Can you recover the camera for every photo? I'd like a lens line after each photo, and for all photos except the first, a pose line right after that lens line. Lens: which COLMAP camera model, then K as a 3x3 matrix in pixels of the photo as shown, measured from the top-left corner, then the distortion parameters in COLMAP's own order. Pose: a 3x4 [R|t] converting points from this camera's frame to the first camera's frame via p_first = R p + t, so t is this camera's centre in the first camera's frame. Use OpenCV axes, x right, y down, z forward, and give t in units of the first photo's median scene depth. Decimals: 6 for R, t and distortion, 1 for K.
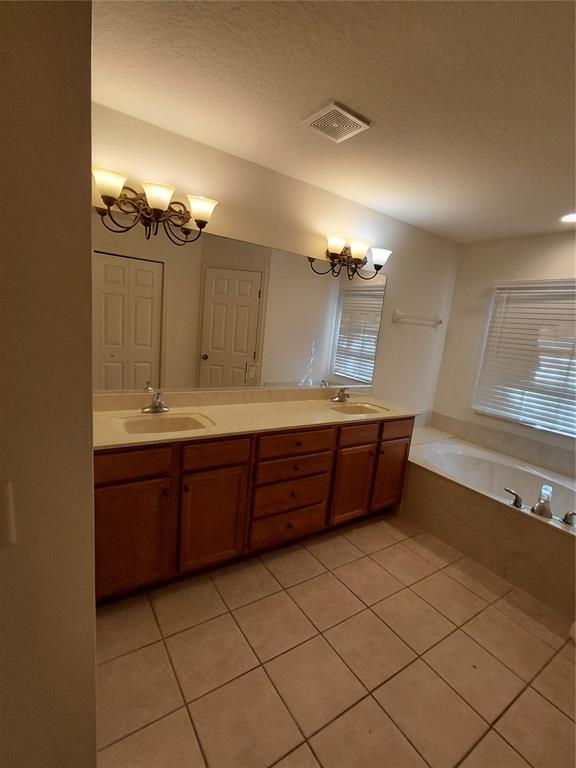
lens RADIAL K [[355.0, 0, 298.1], [0, 355.0, 390.9], [0, 0, 1]] dist [-0.003559, -0.001095]
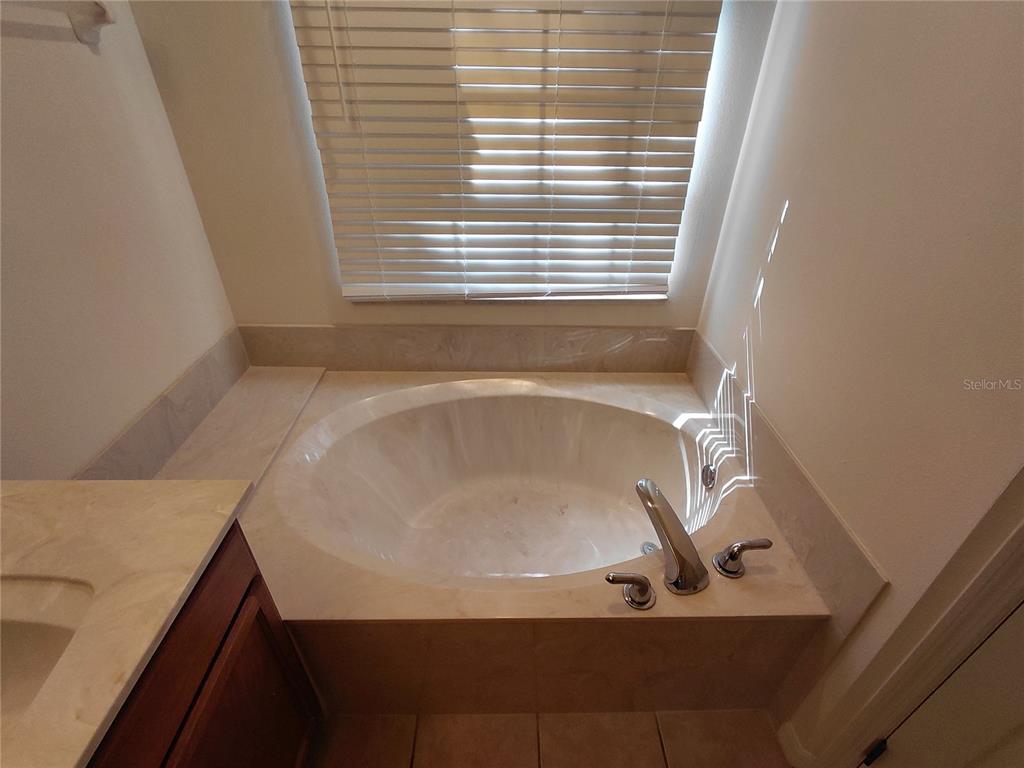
lens RADIAL K [[473.3, 0, 518.5], [0, 473.3, 371.8], [0, 0, 1]] dist [-0.003559, -0.001095]
pose [[0.549671, -0.516055, 0.656924, 0.281517], [0.194281, 0.843784, 0.500284, -0.120275], [-0.812476, -0.147364, 0.564063, 0.704638]]
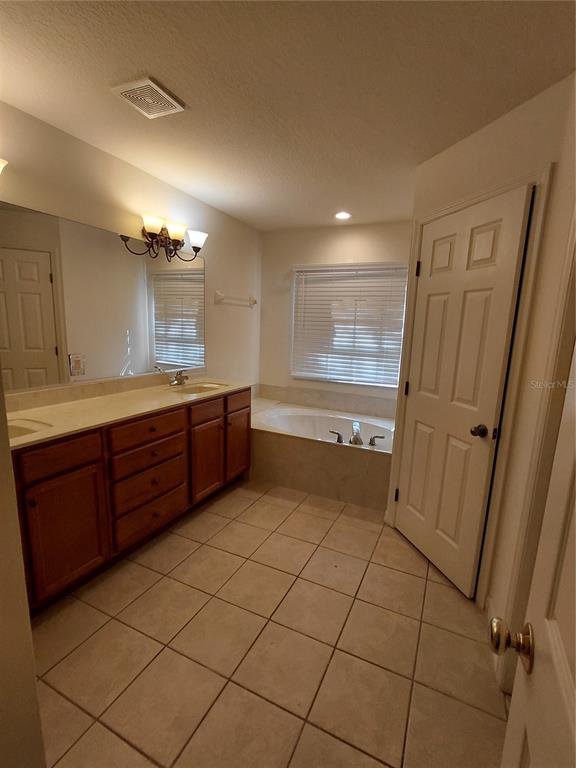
lens RADIAL K [[354.1, 0, 297.0], [0, 354.1, 388.8], [0, 0, 1]] dist [-0.004081, 0.000891]
pose [[0.860374, -0.155953, 0.485217, -0.084074], [0.141500, 0.987699, 0.066551, 0.023276], [-0.489627, 0.011400, 0.871858, -0.031723]]
